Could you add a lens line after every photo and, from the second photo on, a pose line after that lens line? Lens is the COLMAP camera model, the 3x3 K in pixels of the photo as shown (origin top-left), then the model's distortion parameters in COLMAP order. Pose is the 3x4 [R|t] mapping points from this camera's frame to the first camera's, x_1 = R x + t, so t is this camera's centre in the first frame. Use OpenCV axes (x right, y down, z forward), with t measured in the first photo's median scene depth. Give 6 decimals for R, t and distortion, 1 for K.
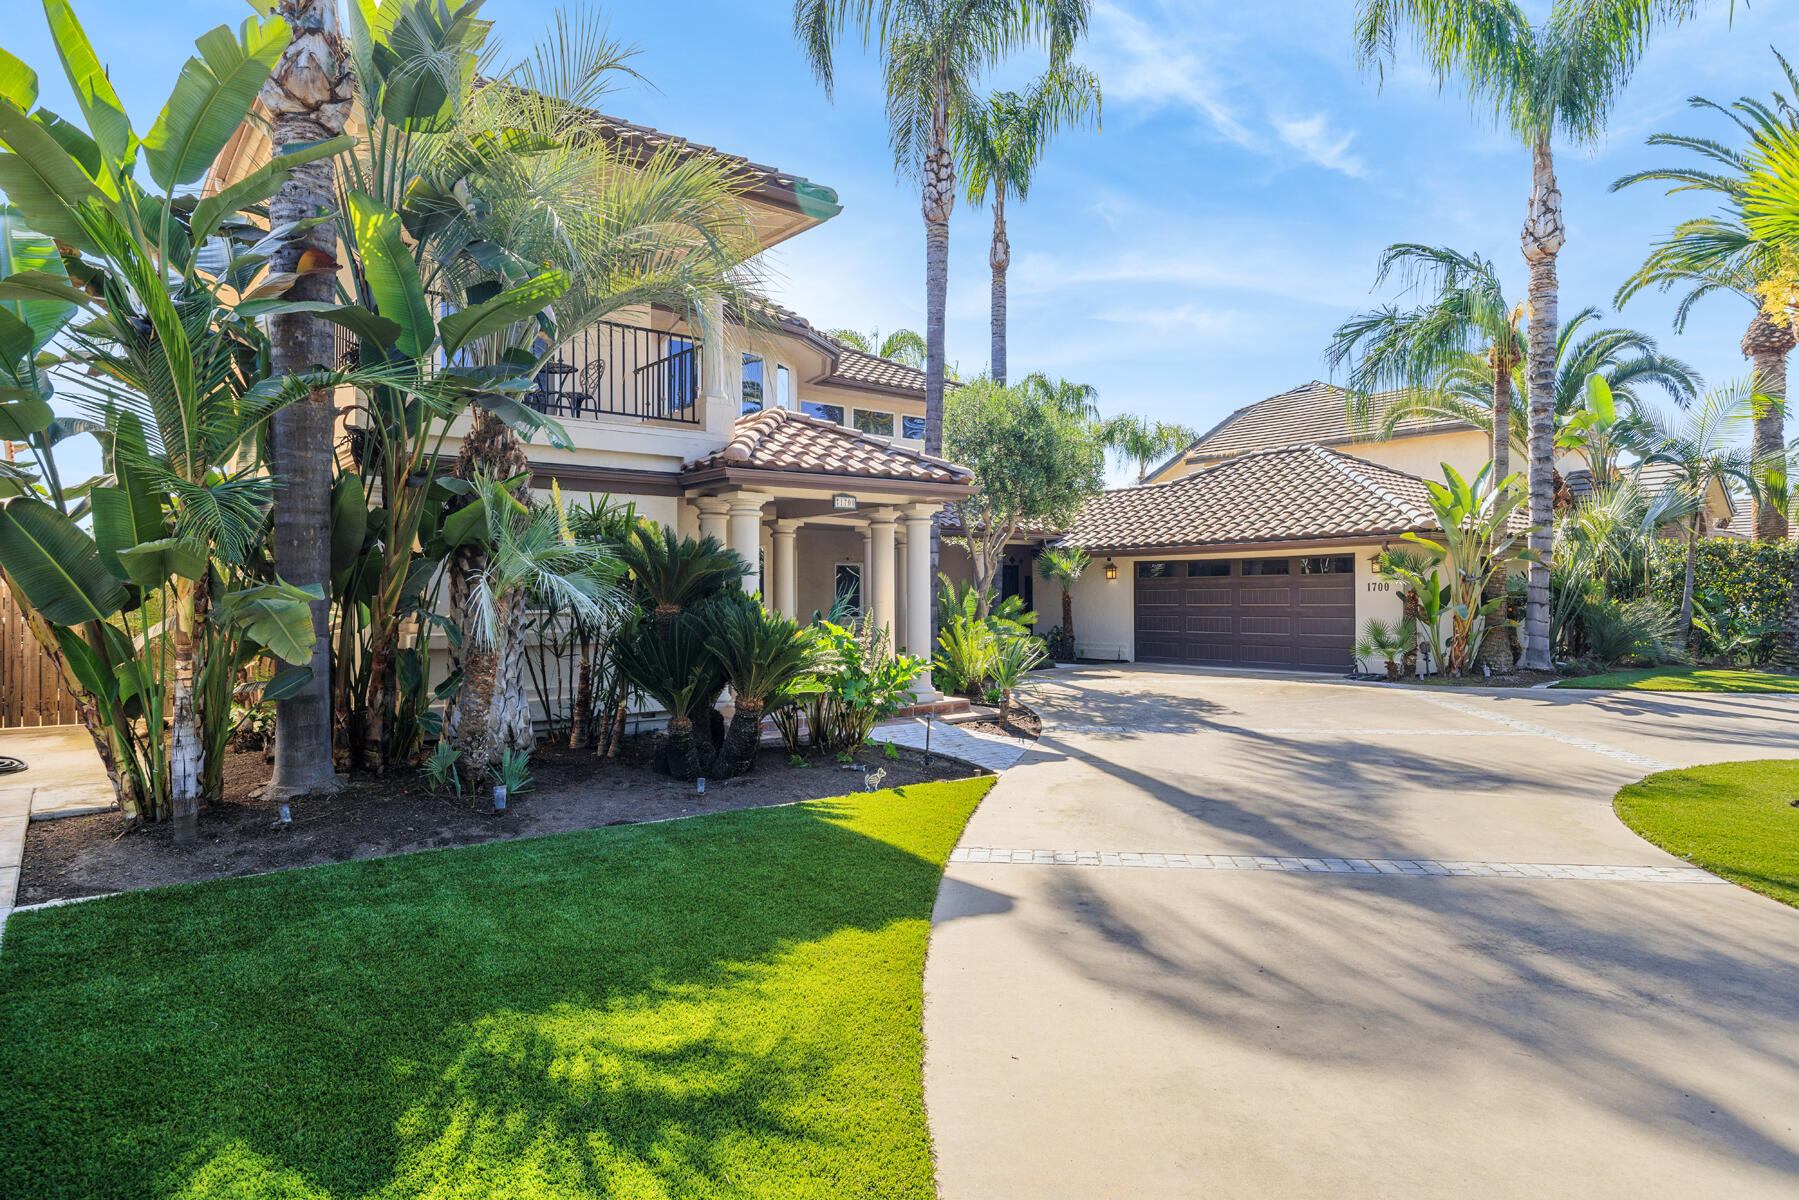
lens RADIAL K [[1063.6, 0, 901.1], [0, 1063.6, 602.3], [0, 0, 1]] dist [-0.000964, 0.000034]
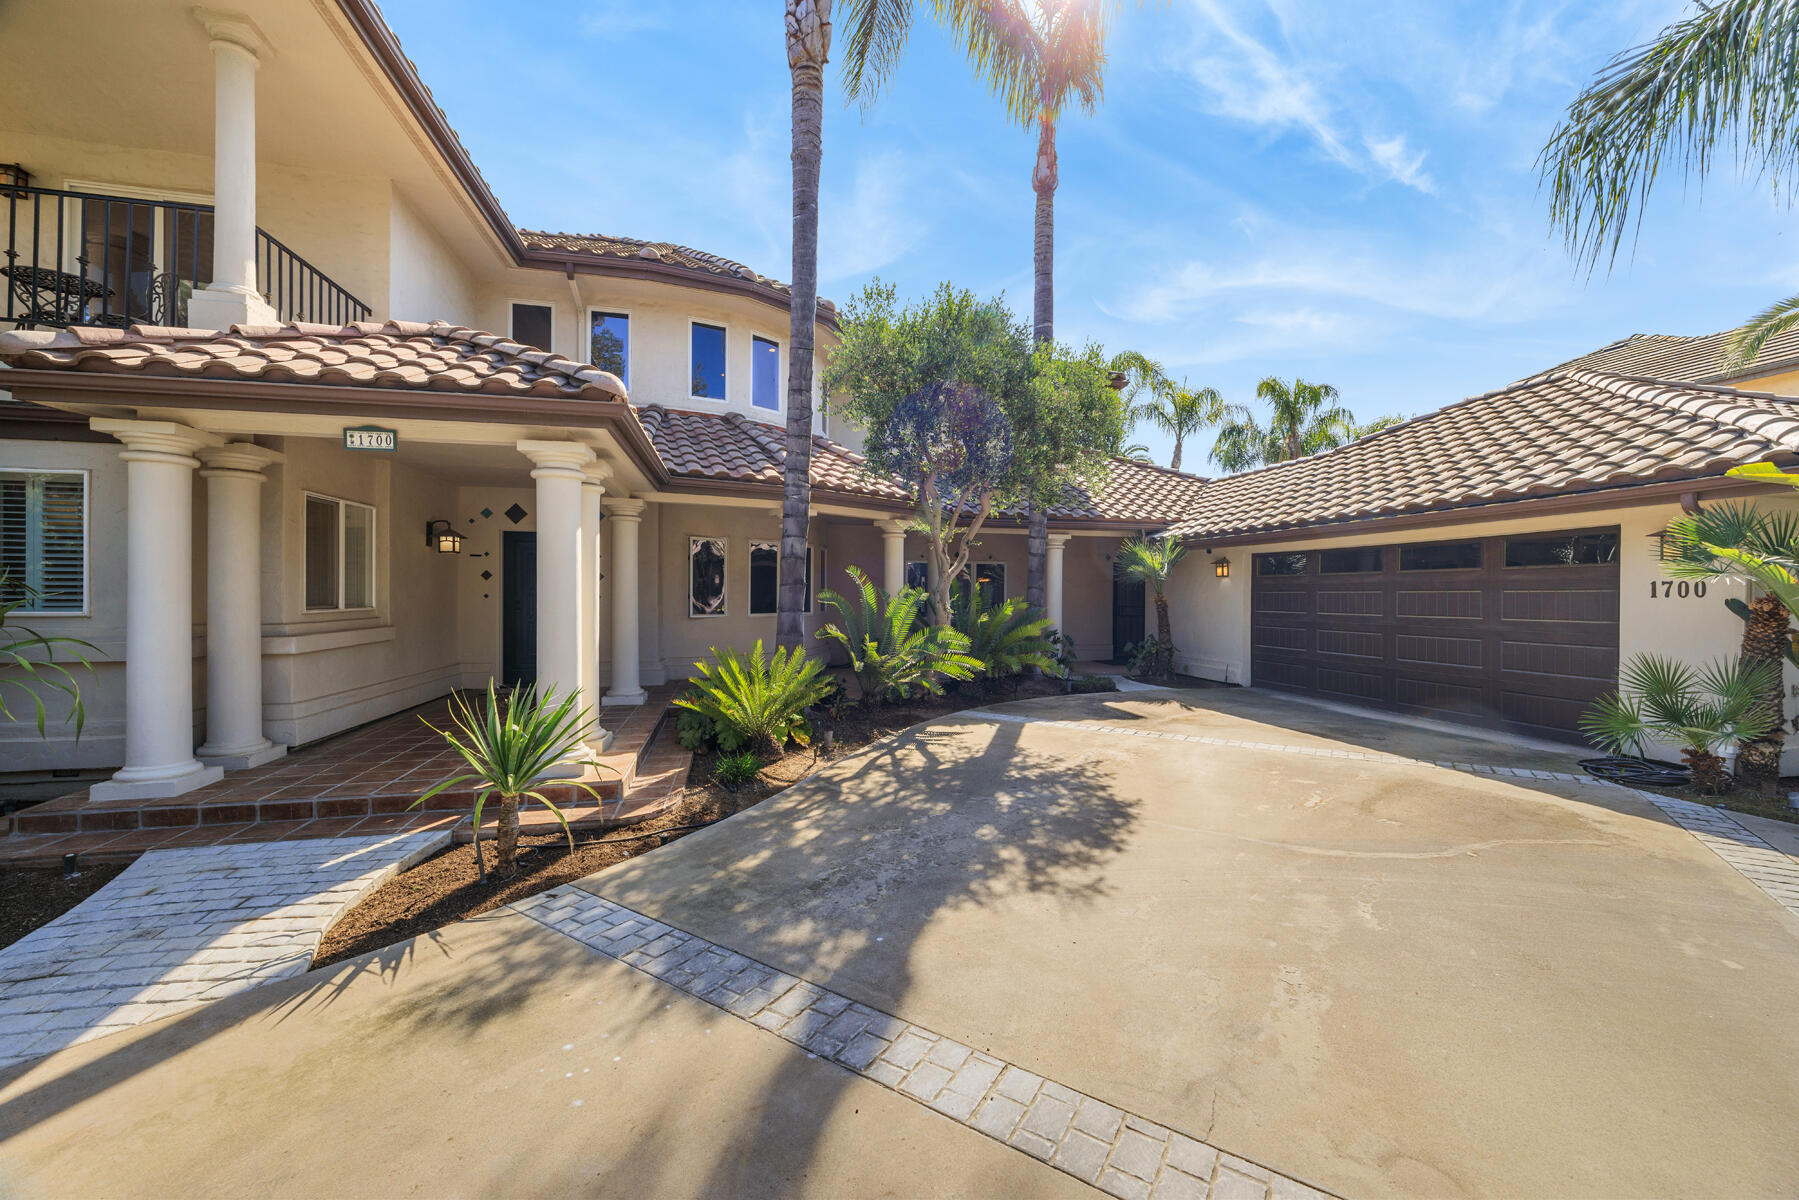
lens RADIAL K [[706.4, 0, 901.0], [0, 706.4, 598.7], [0, 0, 1]] dist [0.002225, -0.000087]
pose [[0.895359, 0.012979, -0.445157, 0.269739], [-0.011430, 0.999916, 0.006164, -0.007892], [0.445199, -0.000430, 0.895432, 0.537862]]
